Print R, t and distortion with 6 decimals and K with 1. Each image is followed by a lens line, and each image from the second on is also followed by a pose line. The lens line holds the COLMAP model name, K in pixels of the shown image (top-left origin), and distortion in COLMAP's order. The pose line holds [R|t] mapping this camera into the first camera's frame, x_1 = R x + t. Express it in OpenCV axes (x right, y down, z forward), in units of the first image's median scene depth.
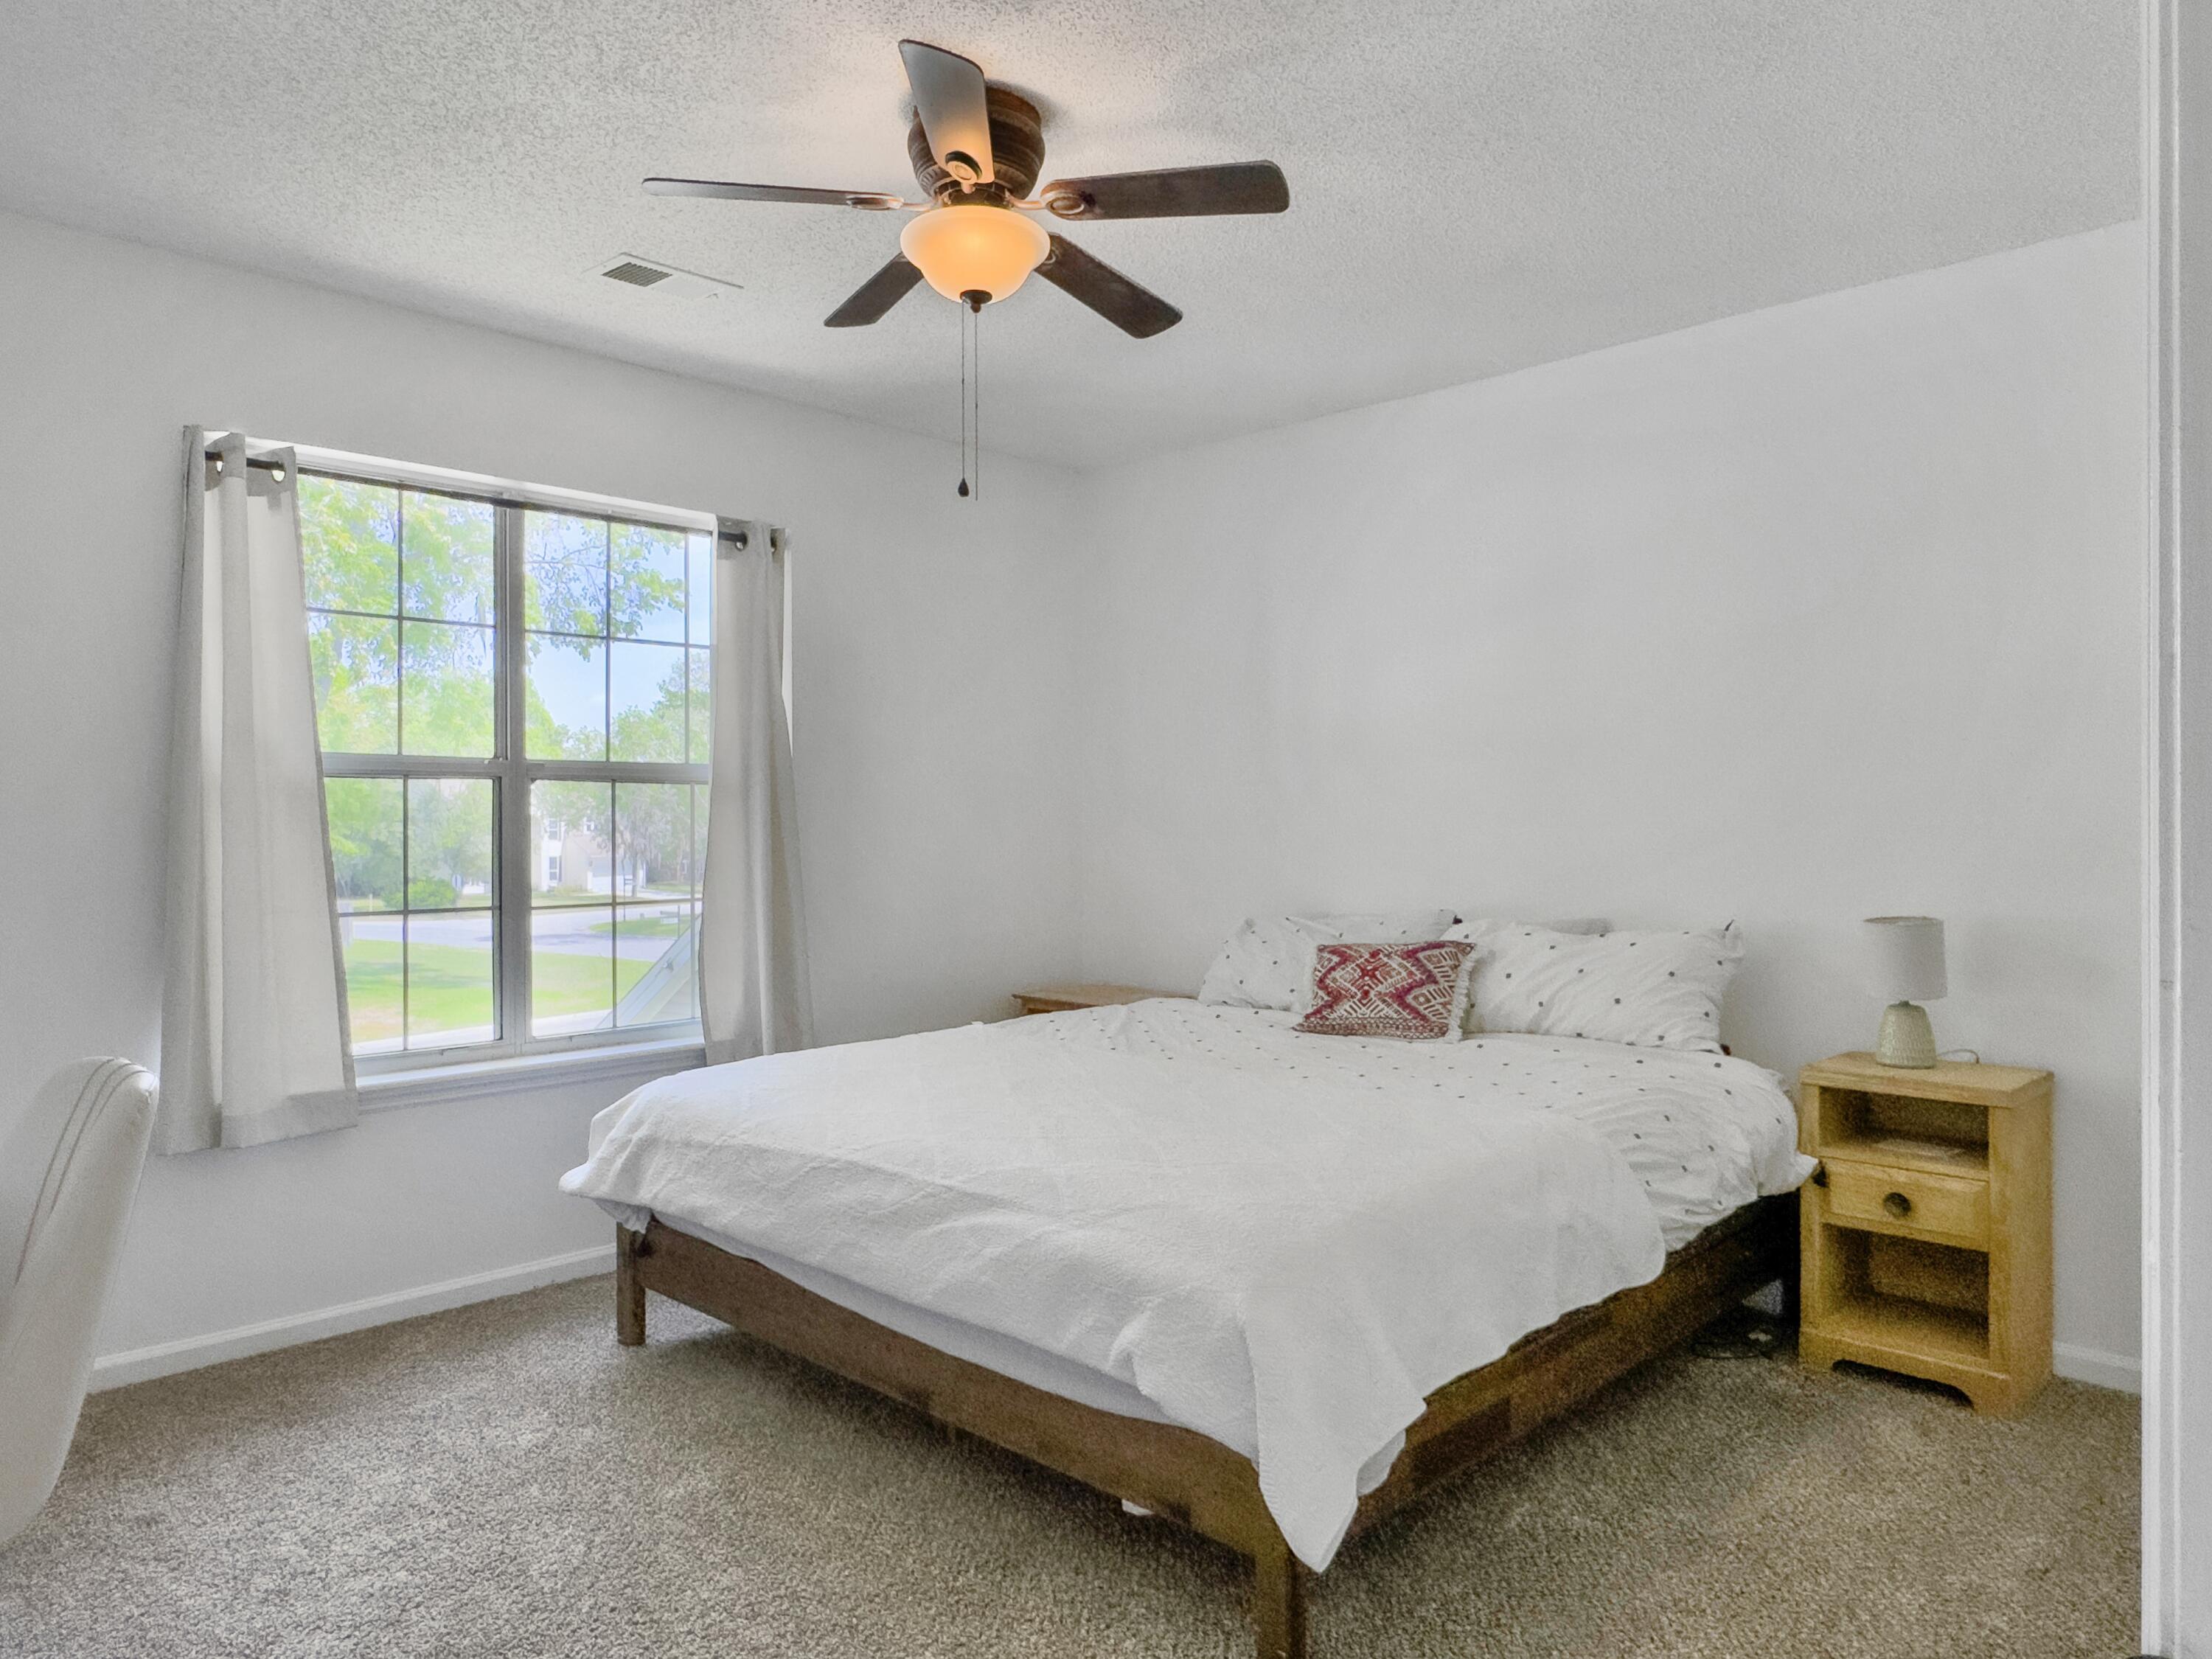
lens RADIAL K [[1433.1, 0, 1116.3], [0, 1433.1, 818.9], [0, 0, 1]] dist [0.000636, 0.001079]
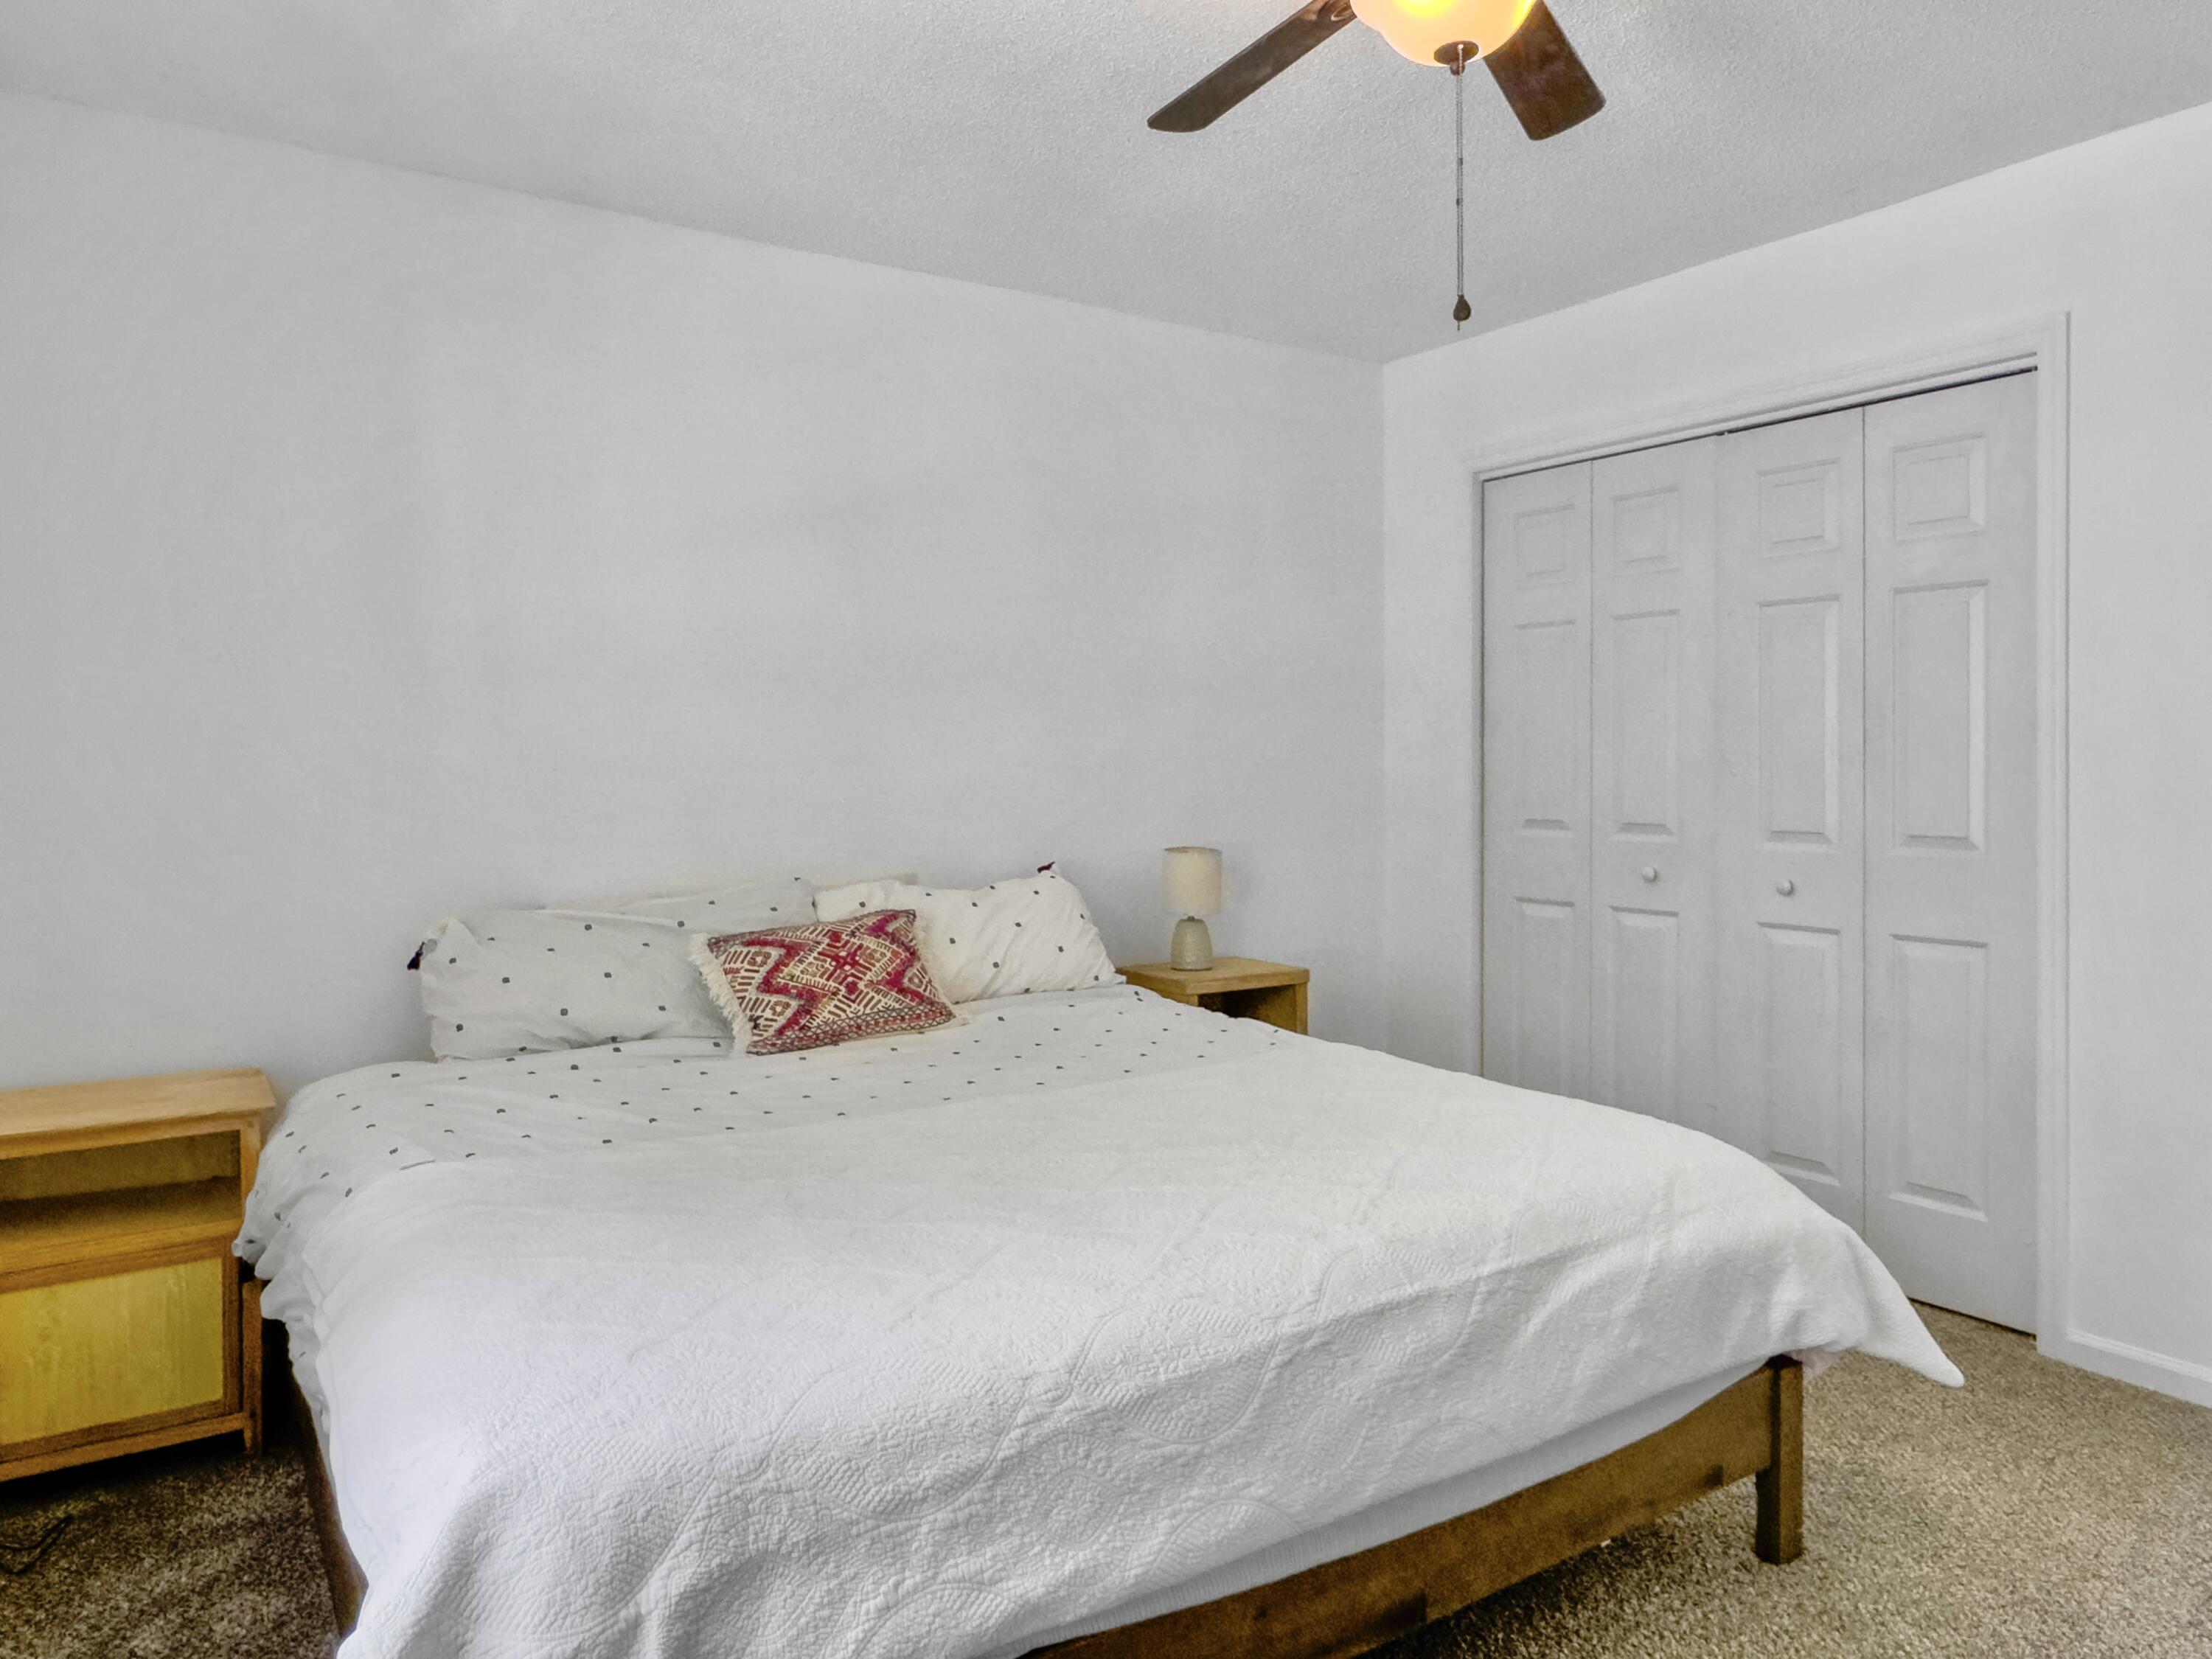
lens RADIAL K [[1433.1, 0, 1116.3], [0, 1433.1, 818.9], [0, 0, 1]] dist [0.000636, 0.001079]
pose [[0.234310, -0.030973, 0.971668, -0.576210], [0.003566, 0.999513, 0.031001, 0.005013], [-0.972155, -0.003799, 0.234306, 0.688950]]
